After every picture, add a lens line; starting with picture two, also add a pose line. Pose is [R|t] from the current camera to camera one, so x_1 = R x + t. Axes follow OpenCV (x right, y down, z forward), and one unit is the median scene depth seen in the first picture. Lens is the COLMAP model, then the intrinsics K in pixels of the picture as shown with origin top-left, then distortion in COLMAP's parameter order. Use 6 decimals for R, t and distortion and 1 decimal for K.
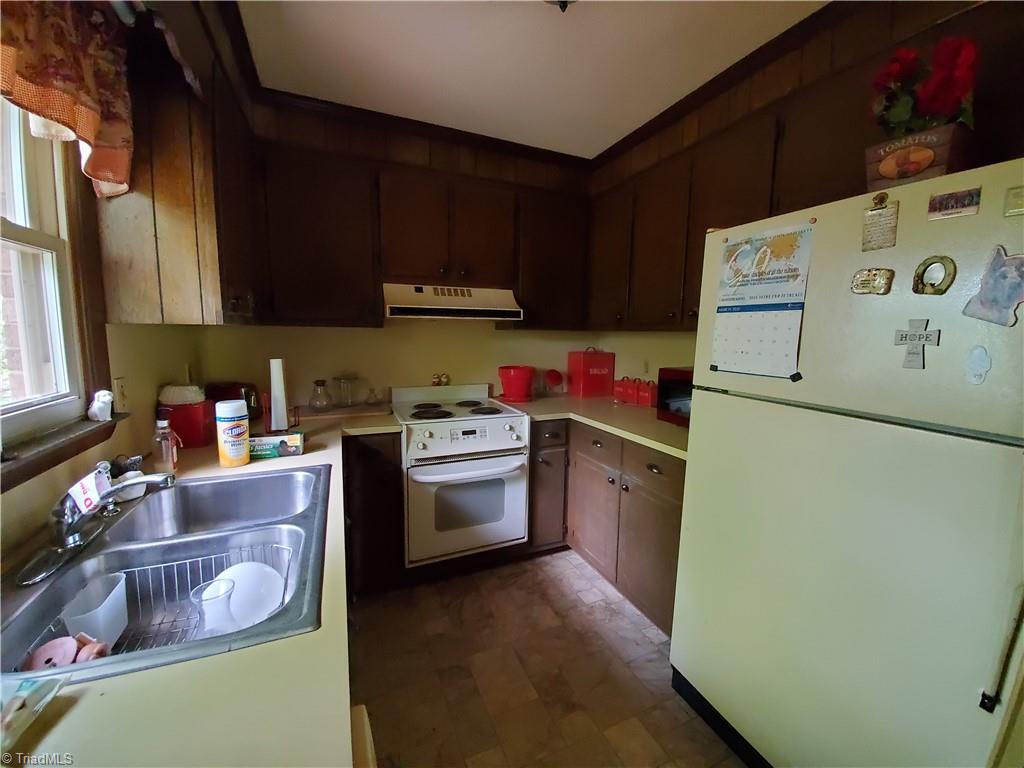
lens RADIAL K [[412.2, 0, 528.1], [0, 412.2, 379.8], [0, 0, 1]] dist [-0.005774, -0.006872]
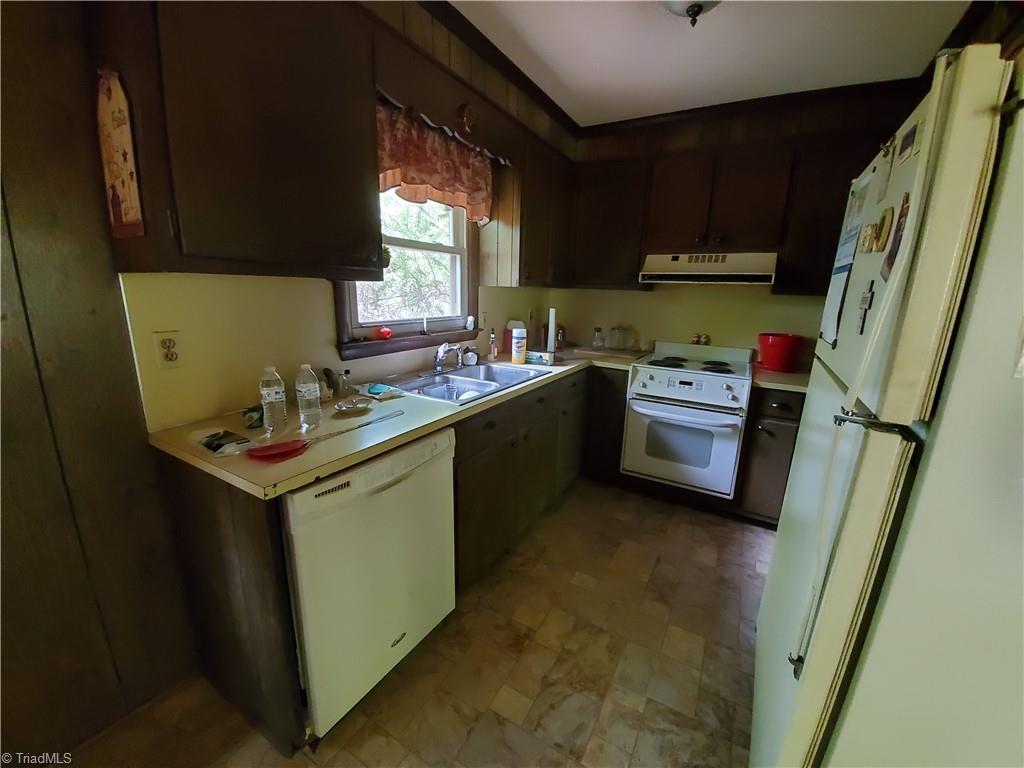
lens RADIAL K [[412.2, 0, 509.7], [0, 412.2, 382.8], [0, 0, 1]] dist [-0.005774, -0.006872]
pose [[0.570137, 0.187676, -0.799826, 0.504118], [-0.116877, 0.982184, 0.147152, 0.015311], [0.813193, 0.009585, 0.581915, -0.076995]]
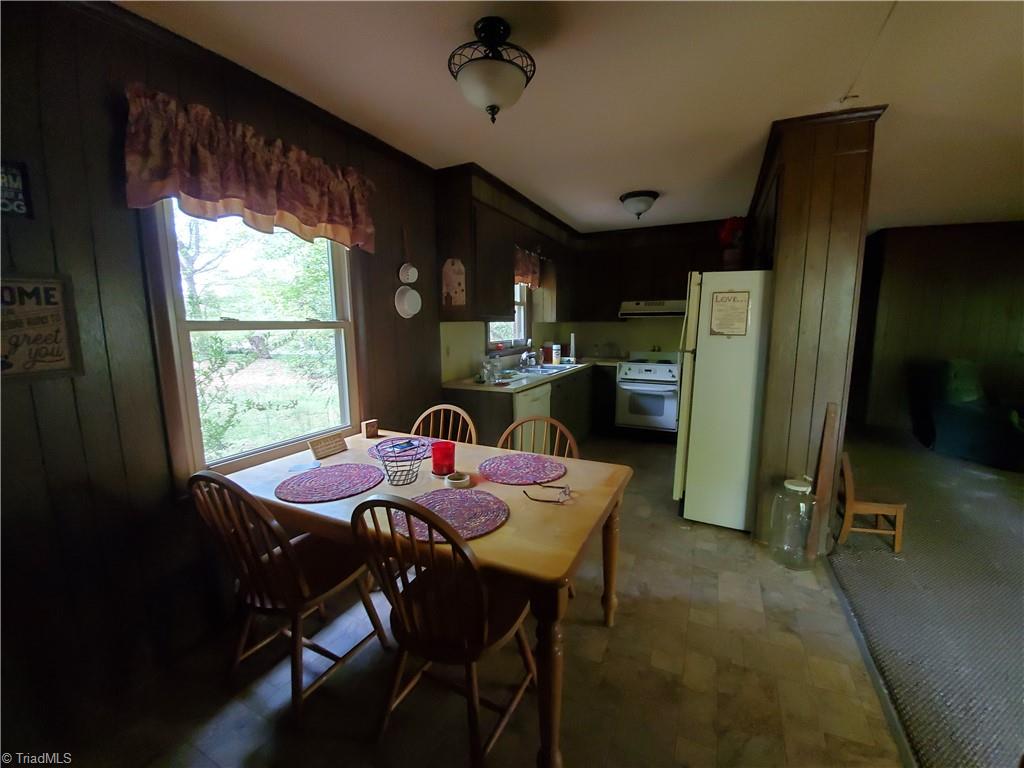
lens RADIAL K [[412.2, 0, 514.3], [0, 412.2, 382.1], [0, 0, 1]] dist [-0.005774, -0.006872]
pose [[0.632379, 0.094392, -0.768887, 1.076027], [-0.078100, 0.995260, 0.057948, 0.119596], [0.770712, 0.023405, 0.636754, -0.901699]]
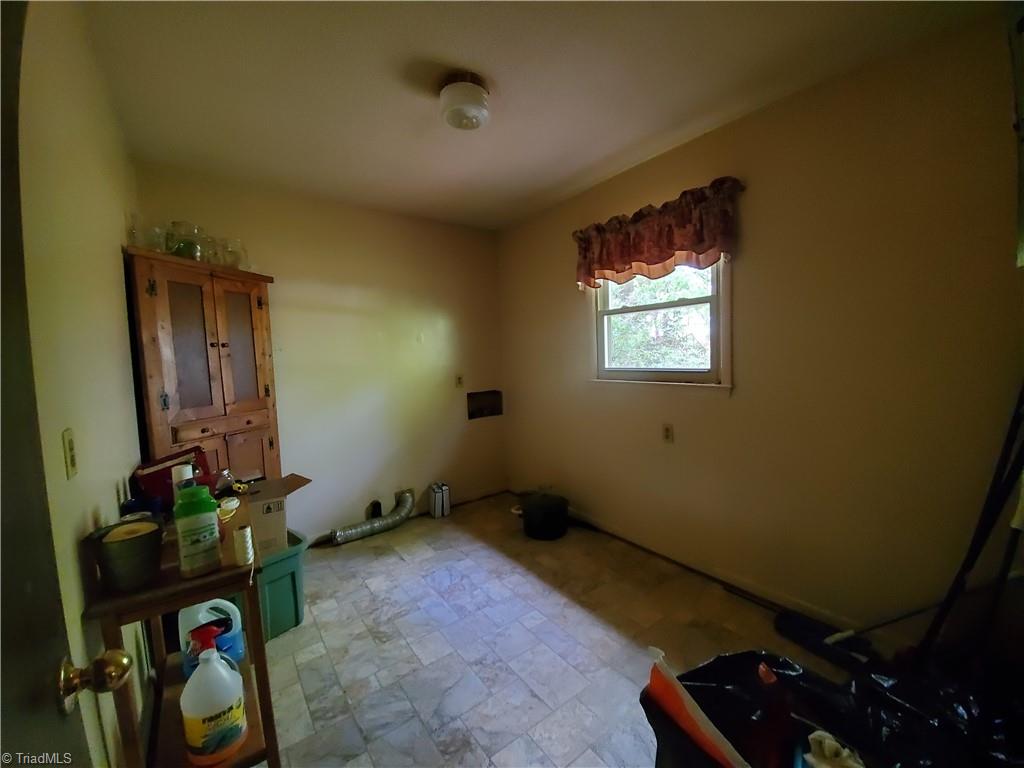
lens RADIAL K [[412.2, 0, 518.7], [0, 412.2, 384.5], [0, 0, 1]] dist [-0.005774, -0.006872]
pose [[-0.980906, 0.019381, -0.193513, 0.144402], [-0.018446, 0.981265, 0.191776, -0.134770], [0.193605, 0.191684, -0.962172, 1.400364]]
